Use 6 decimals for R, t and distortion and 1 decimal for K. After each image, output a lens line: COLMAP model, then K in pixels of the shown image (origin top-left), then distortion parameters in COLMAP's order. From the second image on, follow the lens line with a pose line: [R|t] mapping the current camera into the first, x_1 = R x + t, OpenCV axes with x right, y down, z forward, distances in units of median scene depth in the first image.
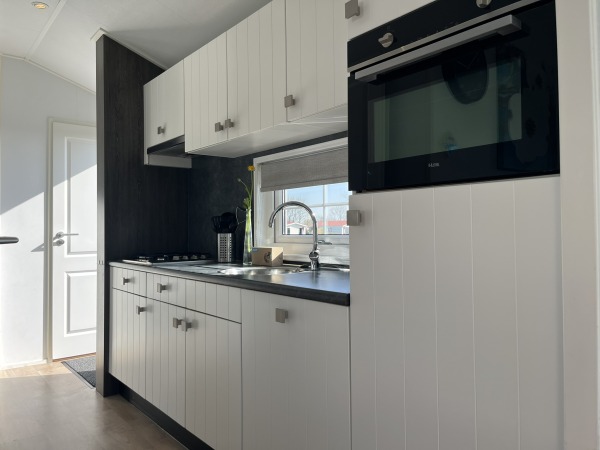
lens RADIAL K [[450.6, 0, 300.0], [0, 450.6, 225.0], [0, 0, 1]] dist [0.007170, -0.002153]
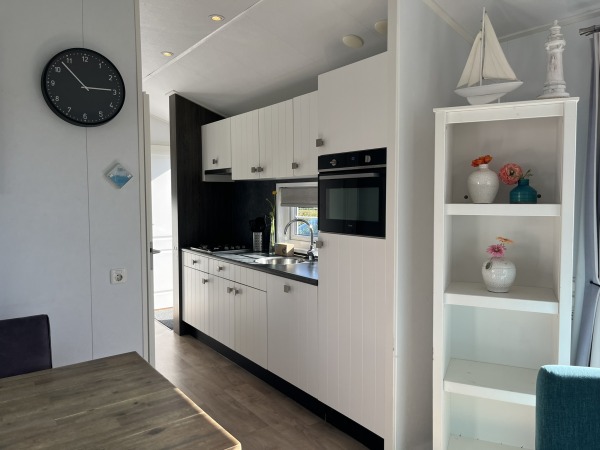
lens RADIAL K [[450.6, 0, 300.0], [0, 450.6, 225.0], [0, 0, 1]] dist [0.007170, -0.002153]
pose [[0.997506, 0.012441, -0.069475, 0.084808], [-0.007179, 0.997121, 0.075491, -0.126824], [0.070214, -0.074804, 0.994723, -0.522250]]
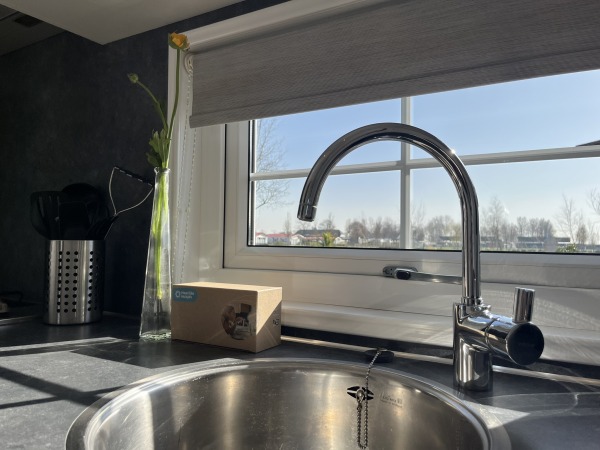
lens RADIAL K [[450.6, 0, 300.0], [0, 450.6, 225.0], [0, 0, 1]] dist [0.007170, -0.002153]
pose [[0.938490, 0.033136, 0.343712, -0.127955], [-0.024967, 0.999291, -0.028168, 0.013133], [-0.344402, 0.017854, 0.938652, 0.639433]]
